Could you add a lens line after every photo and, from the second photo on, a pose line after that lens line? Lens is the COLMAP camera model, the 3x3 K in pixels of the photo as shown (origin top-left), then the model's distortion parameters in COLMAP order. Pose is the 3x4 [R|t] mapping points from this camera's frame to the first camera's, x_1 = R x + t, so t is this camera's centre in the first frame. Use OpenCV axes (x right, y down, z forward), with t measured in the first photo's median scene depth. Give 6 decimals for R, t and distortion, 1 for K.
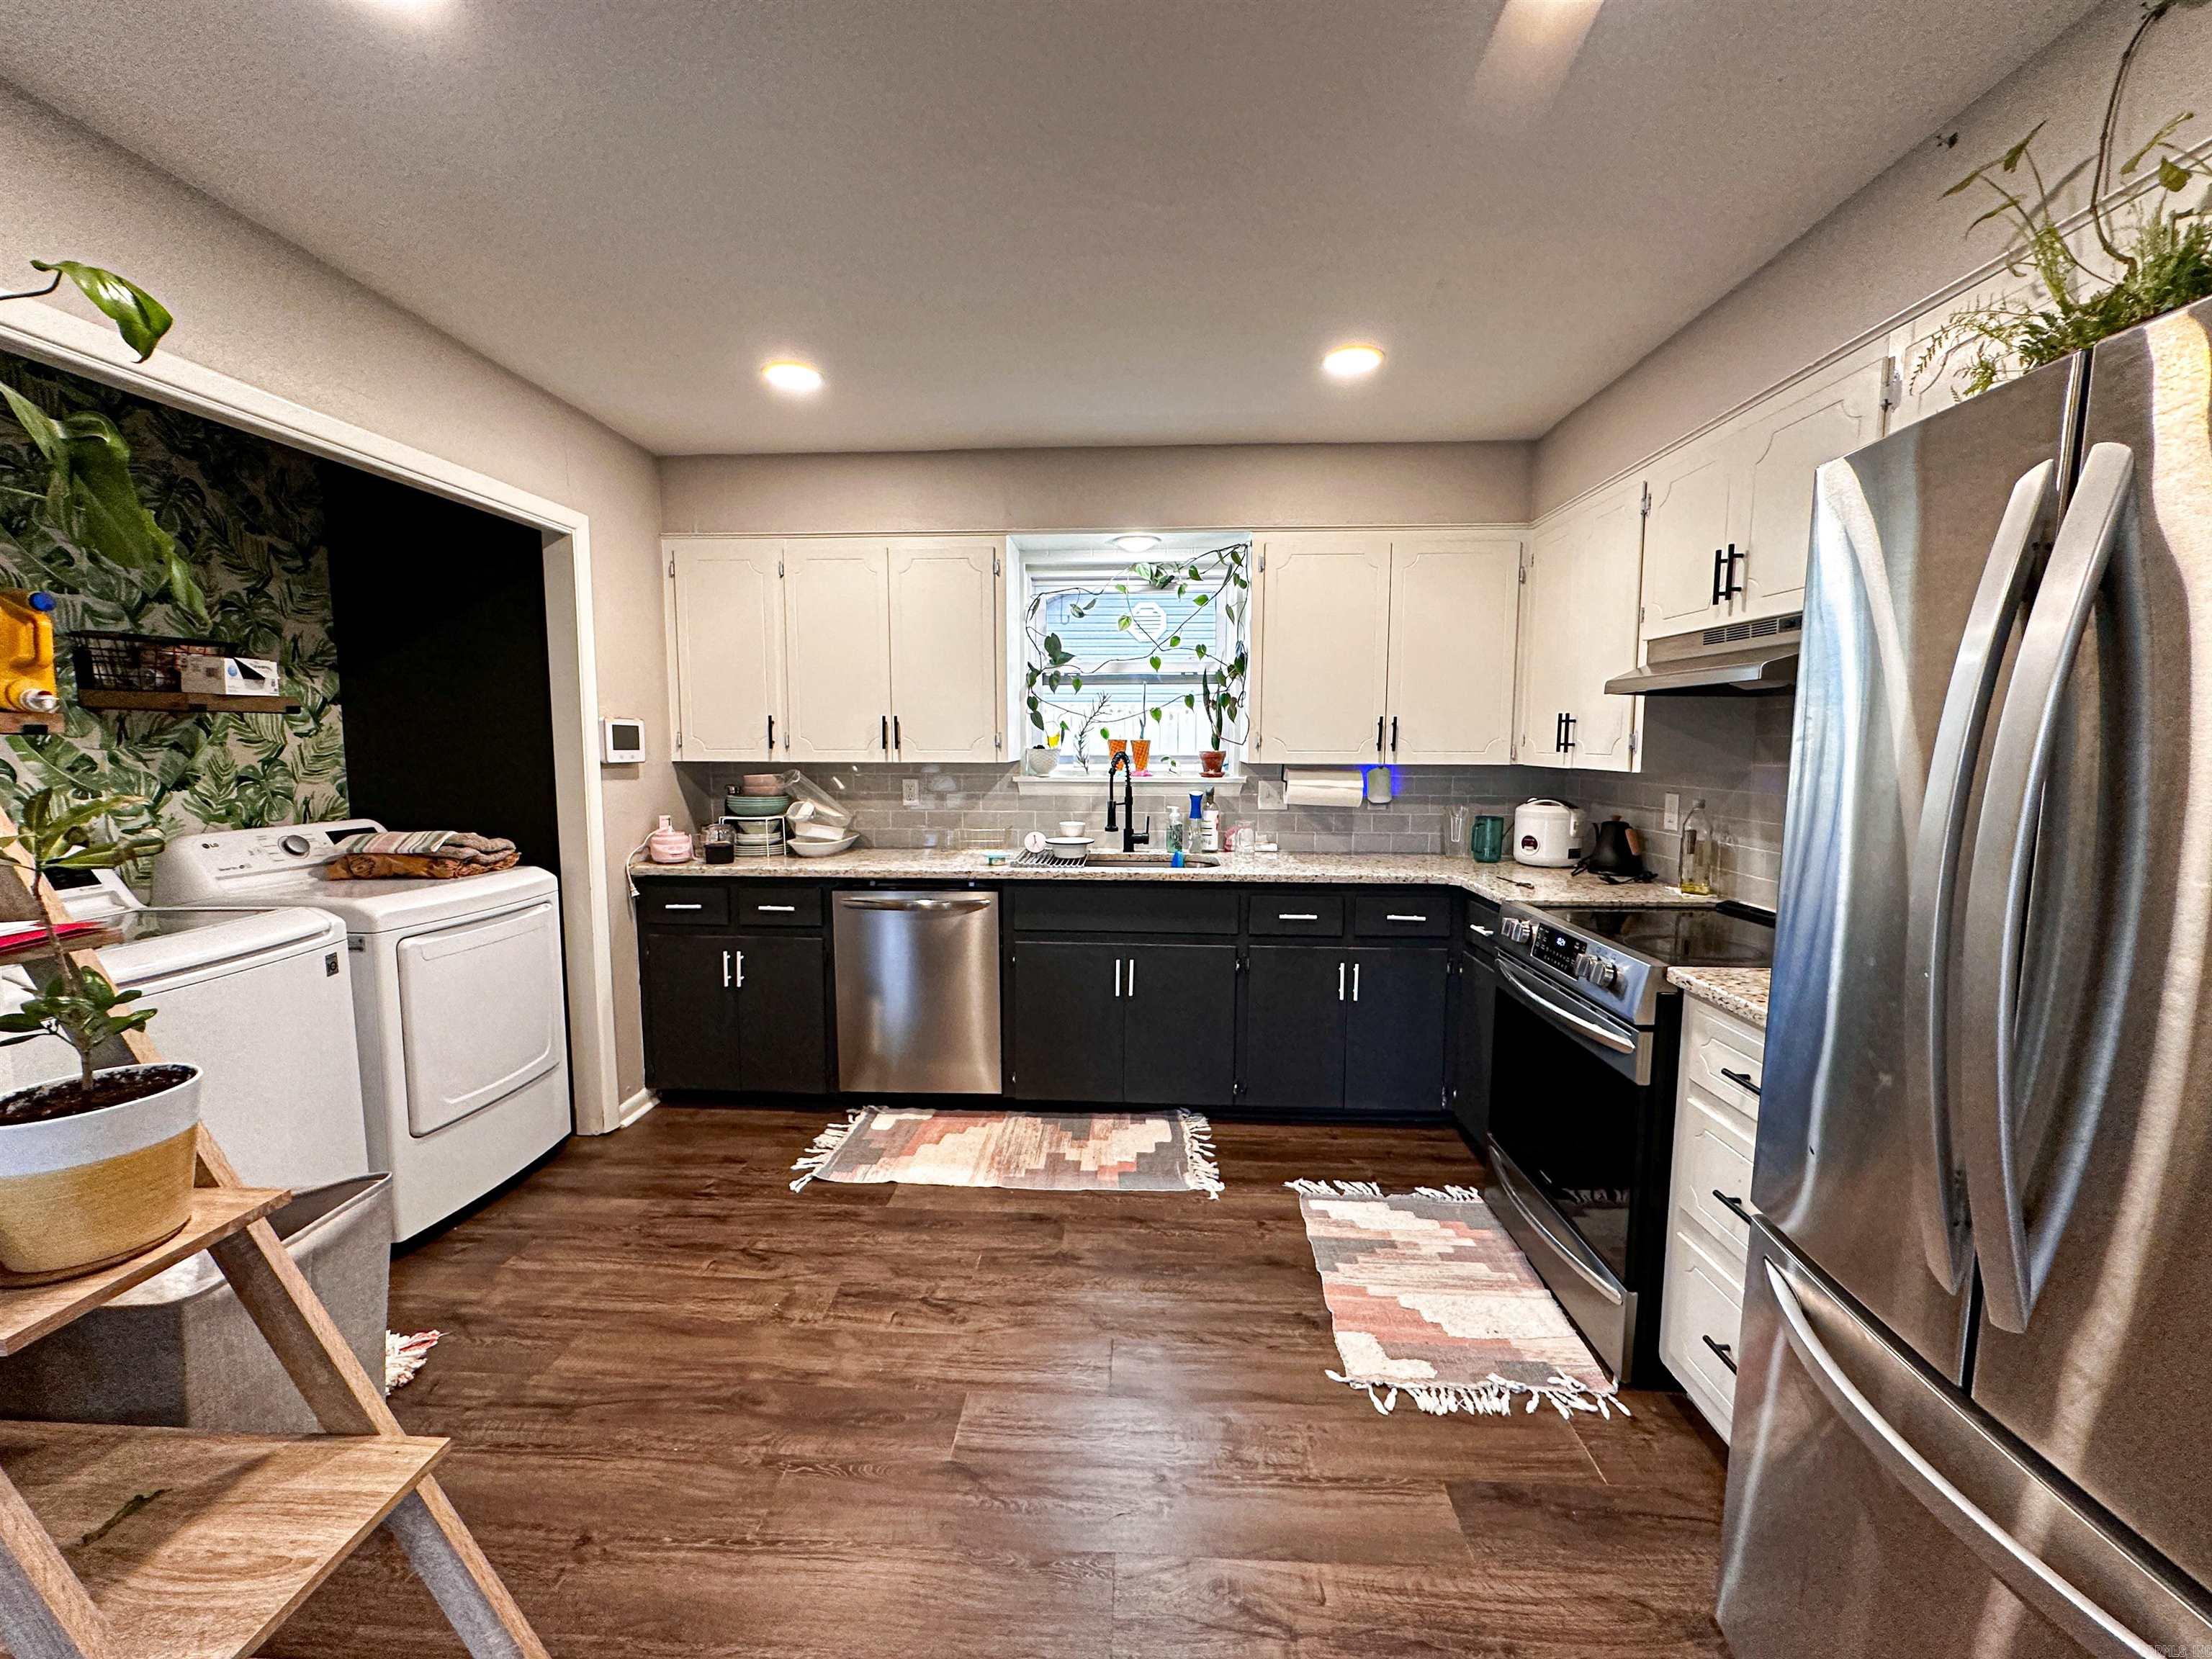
lens RADIAL K [[881.4, 0, 1103.4], [0, 881.4, 825.4], [0, 0, 1]] dist [-0.001751, 0.000128]
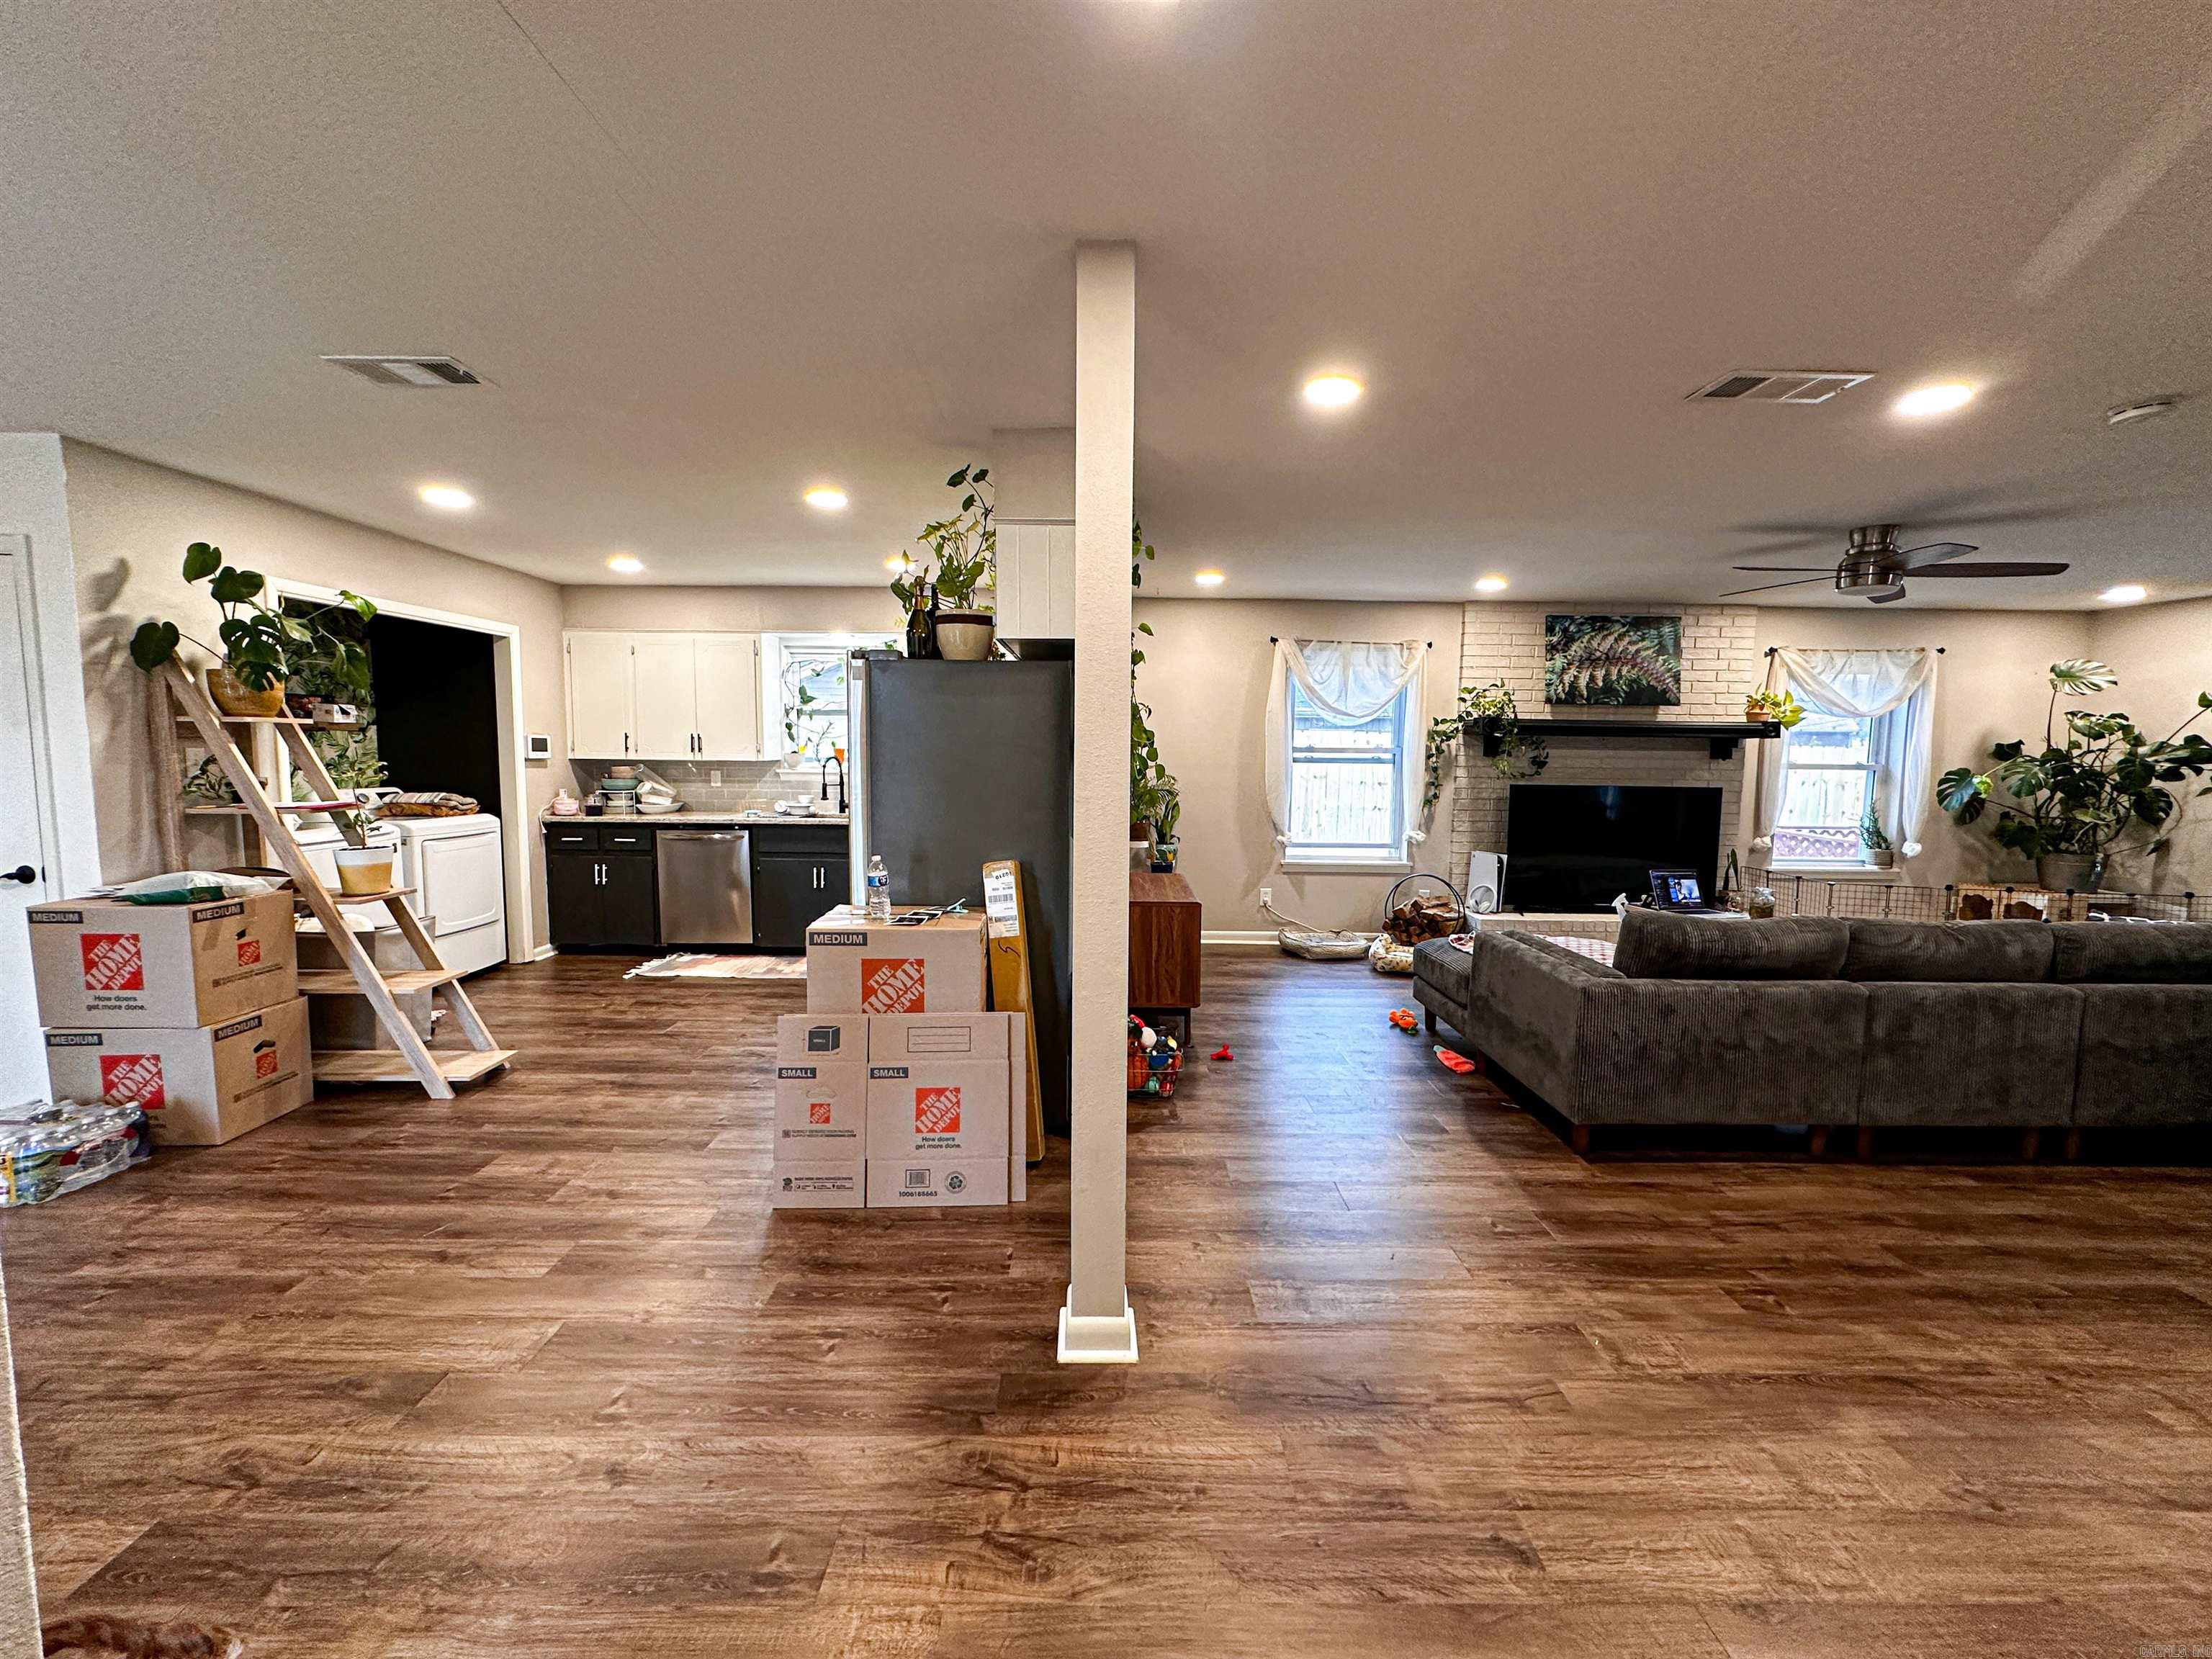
lens RADIAL K [[881.4, 0, 1103.4], [0, 881.4, 825.4], [0, 0, 1]] dist [-0.001751, 0.000128]
pose [[0.998446, 0.003580, 0.055618, 0.545886], [-0.003042, 0.999948, -0.009760, 0.084995], [-0.055650, 0.009576, 0.998404, -0.922786]]
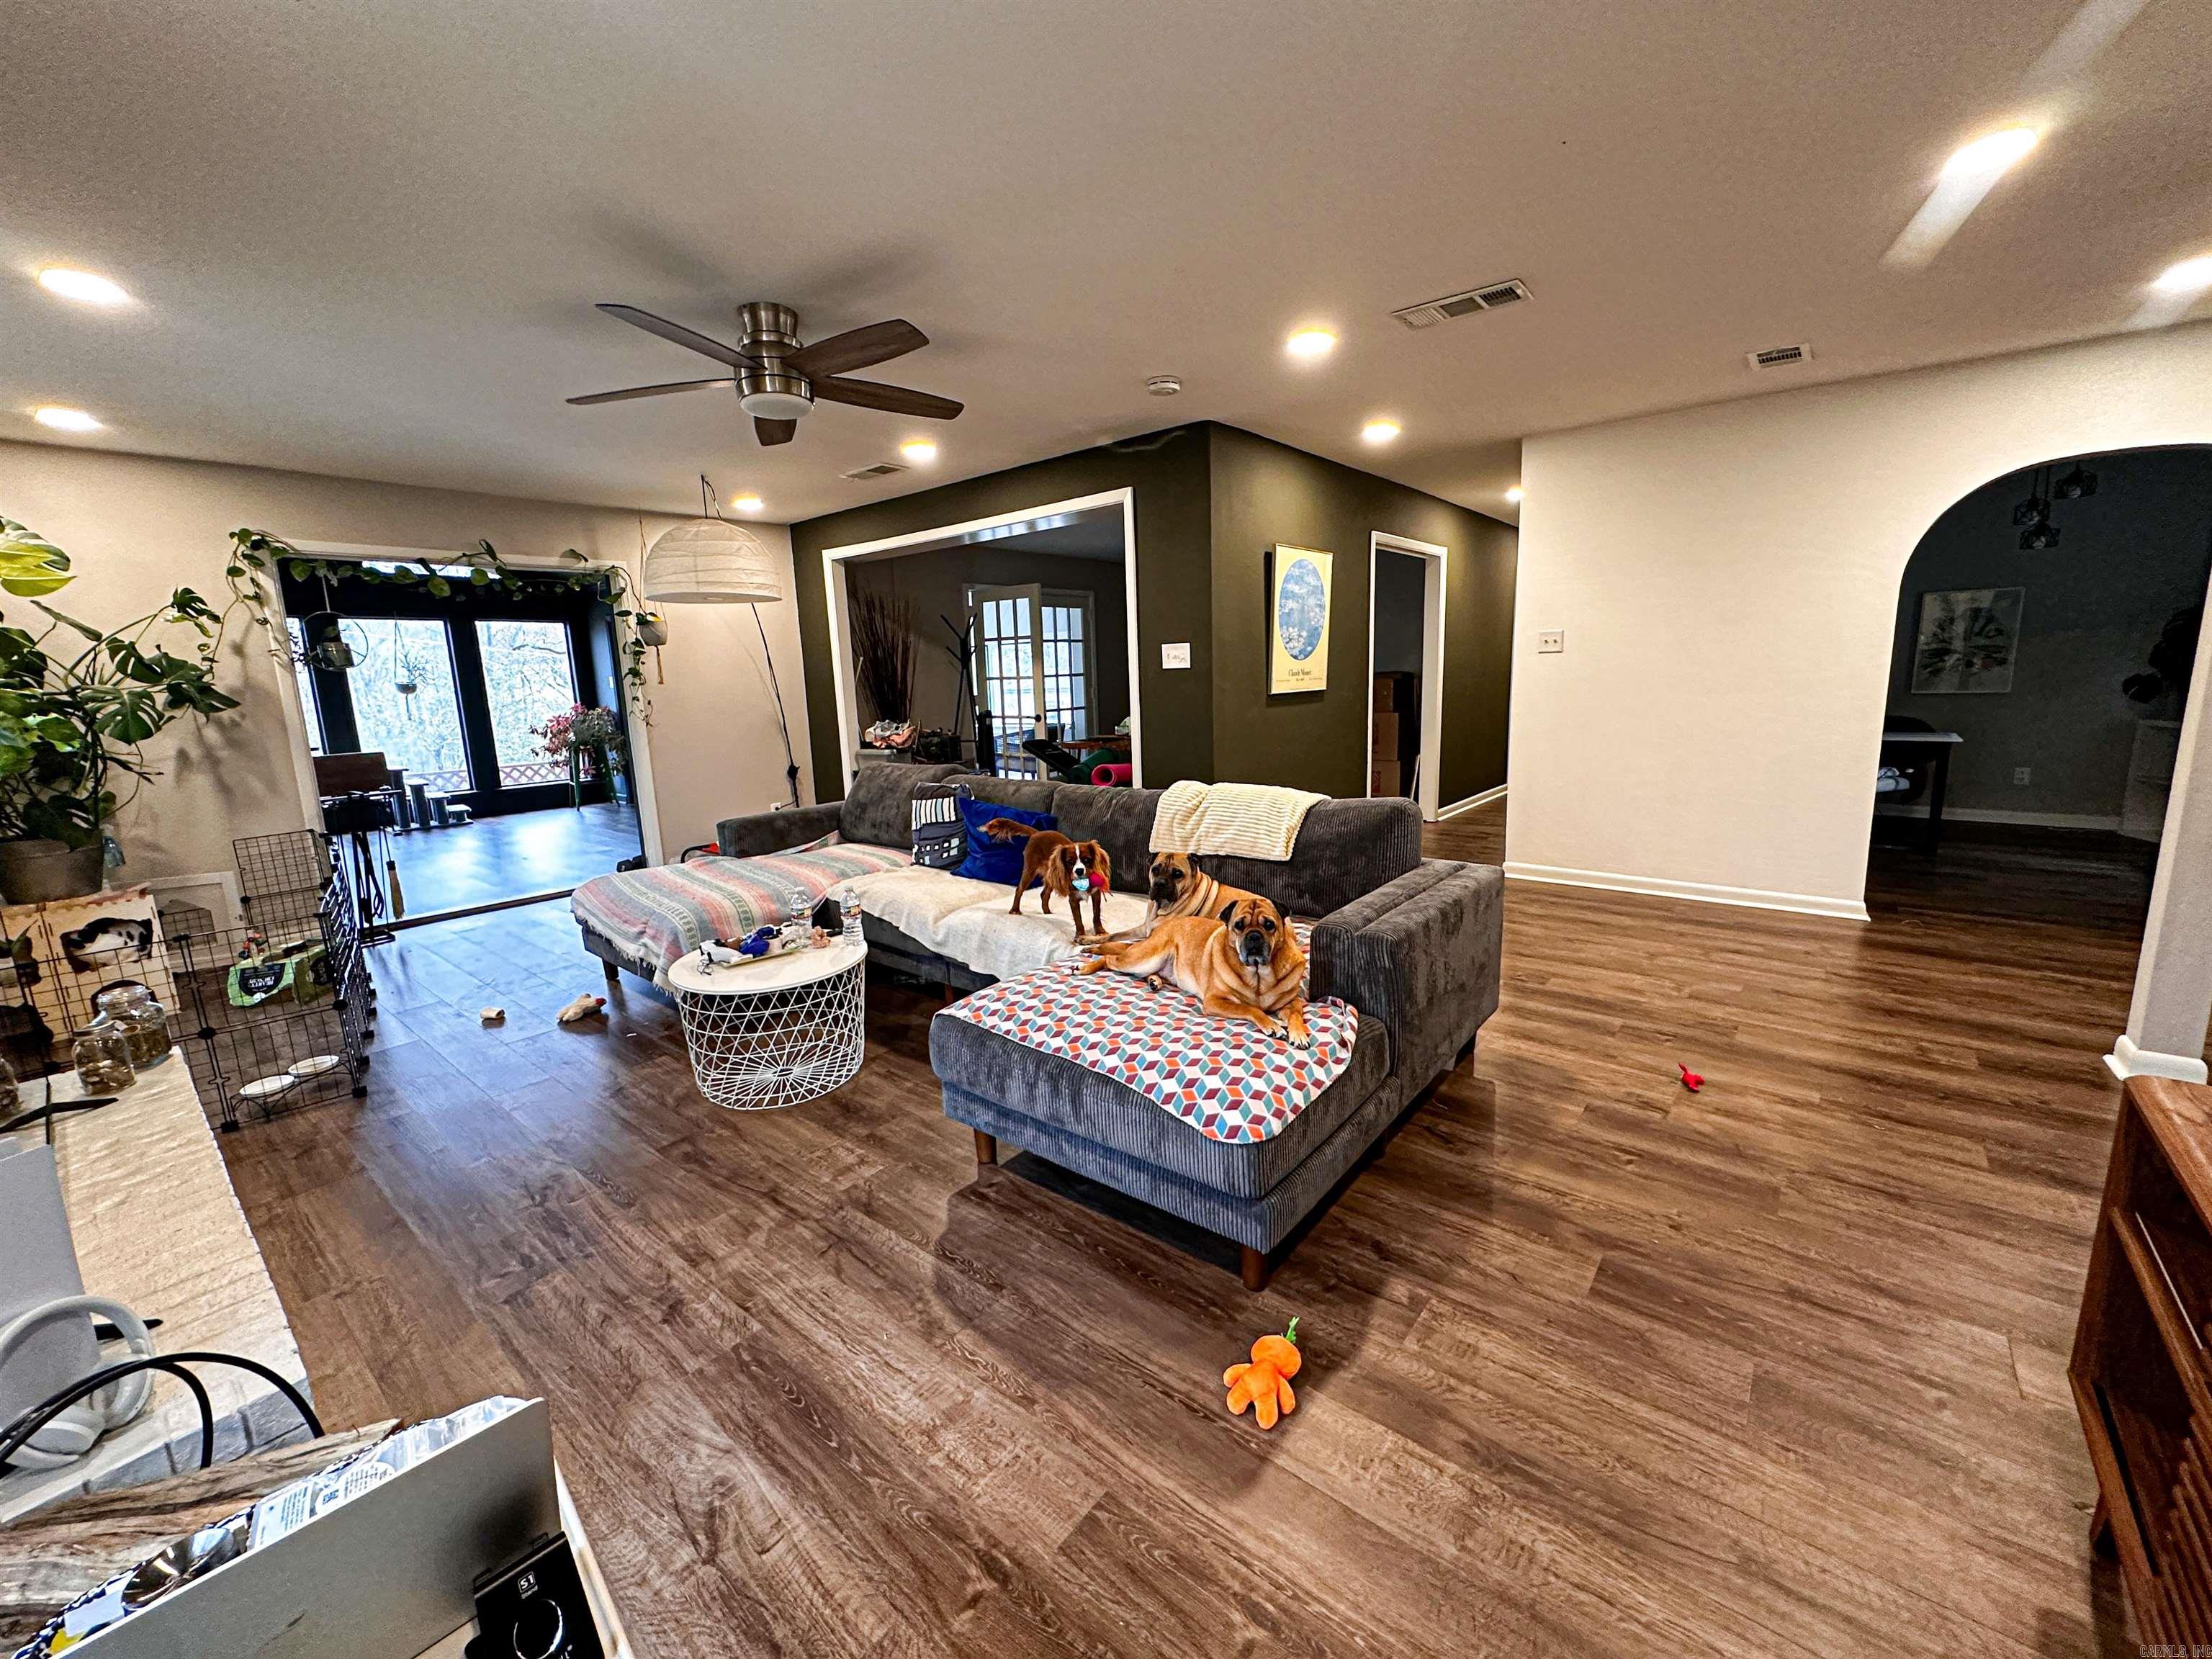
lens RADIAL K [[881.4, 0, 1103.4], [0, 881.4, 825.4], [0, 0, 1]] dist [-0.001751, 0.000128]
pose [[-0.801525, -0.081916, 0.592324, 0.930457], [0.091239, 0.962219, 0.256534, -0.078211], [-0.590960, 0.259661, -0.763768, 1.042709]]
